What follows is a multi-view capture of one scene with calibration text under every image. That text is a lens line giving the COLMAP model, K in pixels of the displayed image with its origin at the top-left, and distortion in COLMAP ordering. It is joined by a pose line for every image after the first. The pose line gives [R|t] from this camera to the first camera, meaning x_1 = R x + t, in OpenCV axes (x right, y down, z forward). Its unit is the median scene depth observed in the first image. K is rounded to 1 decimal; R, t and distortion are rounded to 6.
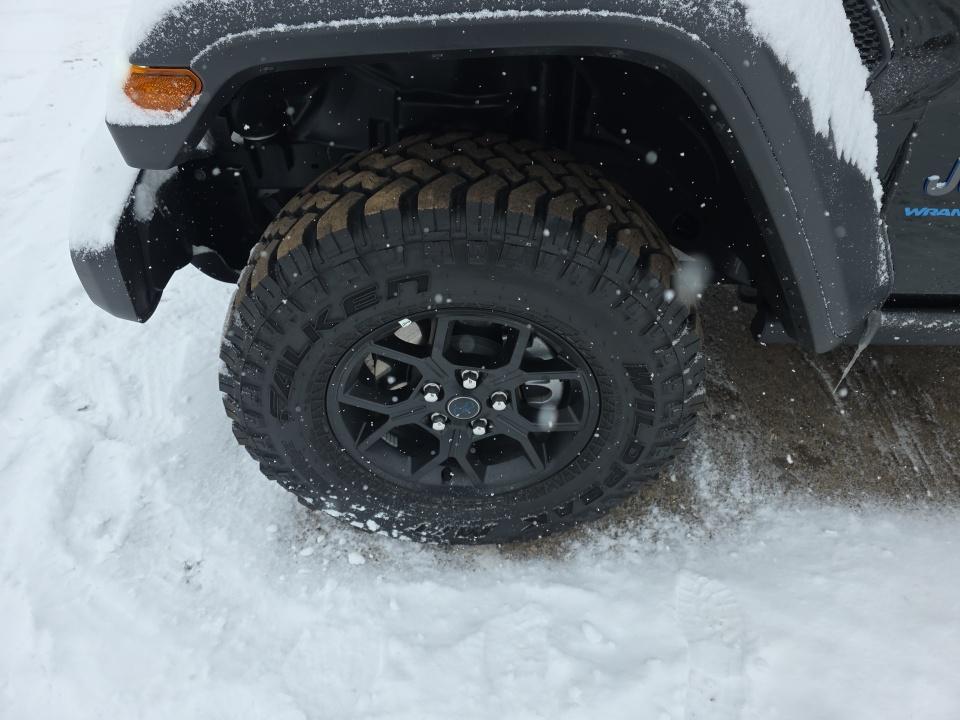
lens RADIAL K [[641.3, 0, 466.7], [0, 641.3, 360.8], [0, 0, 1]] dist [0.062314, -0.048583]
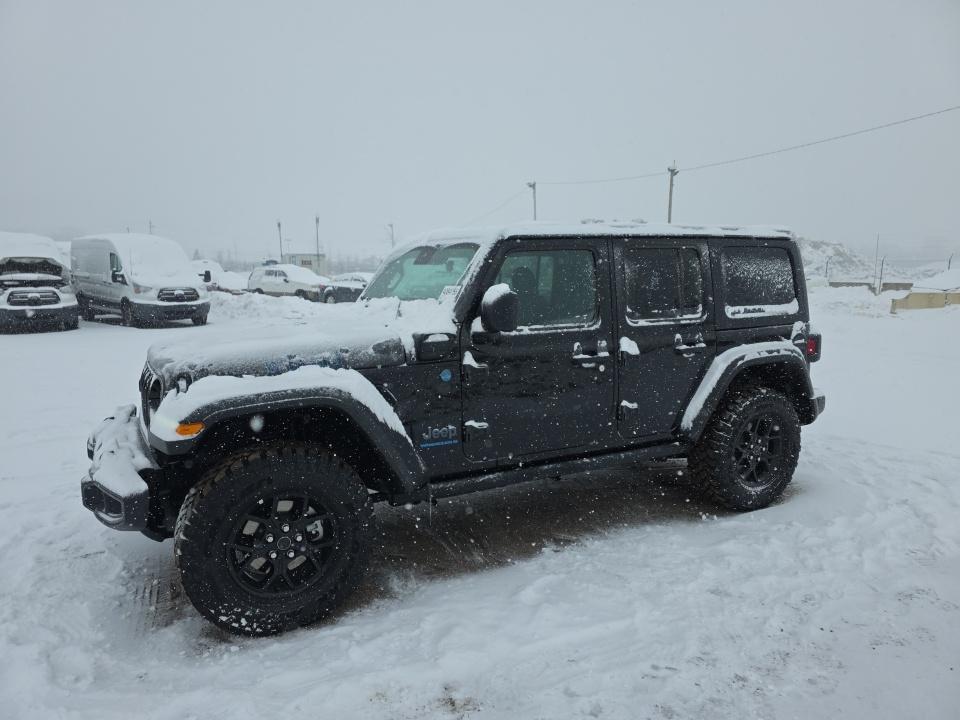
lens RADIAL K [[629.4, 0, 483.1], [0, 629.4, 366.0], [0, 0, 1]] dist [0.115972, -0.123017]
pose [[0.876460, -0.068386, 0.476593, -0.401572], [0.321919, 0.819307, -0.474452, 0.810095], [-0.358030, 0.569263, 0.740104, -1.287511]]
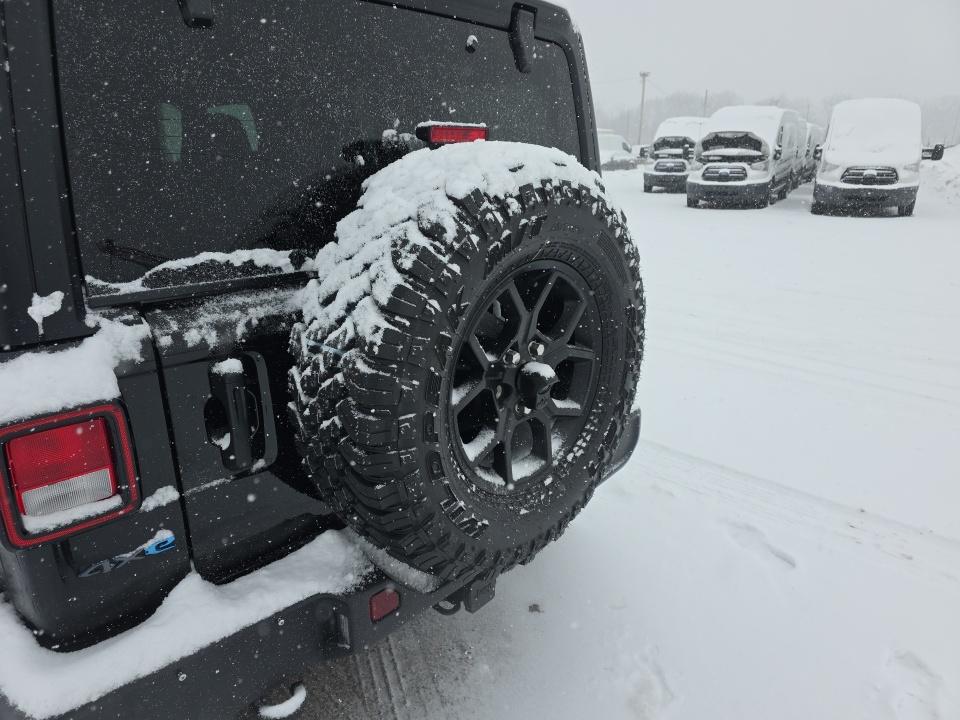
lens RADIAL K [[629.4, 0, 483.1], [0, 629.4, 366.0], [0, 0, 1]] dist [0.115972, -0.123017]
pose [[0.727509, 0.227130, -0.647412, 3.727852], [-0.466243, 0.855921, -0.223645, -0.563768], [0.503337, 0.464555, 0.728588, 0.305237]]
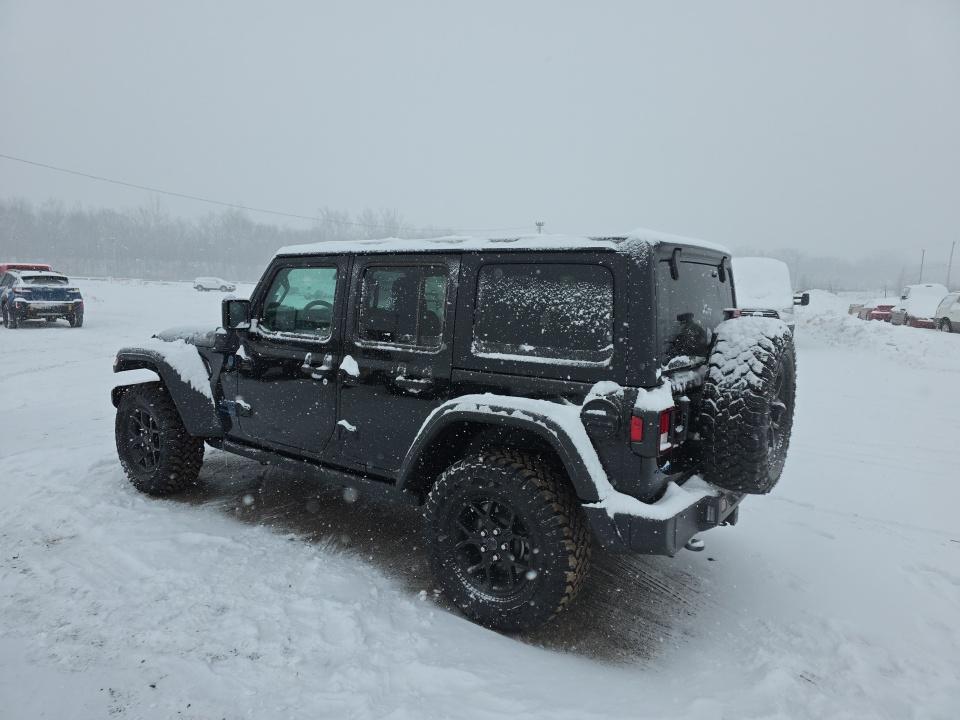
lens RADIAL K [[629.4, 0, 483.1], [0, 629.4, 366.0], [0, 0, 1]] dist [0.115972, -0.123017]
pose [[0.825454, 0.101313, -0.555303, 3.576775], [-0.403137, 0.794398, -0.454326, 0.618004], [0.395102, 0.598889, 0.696582, -1.157369]]
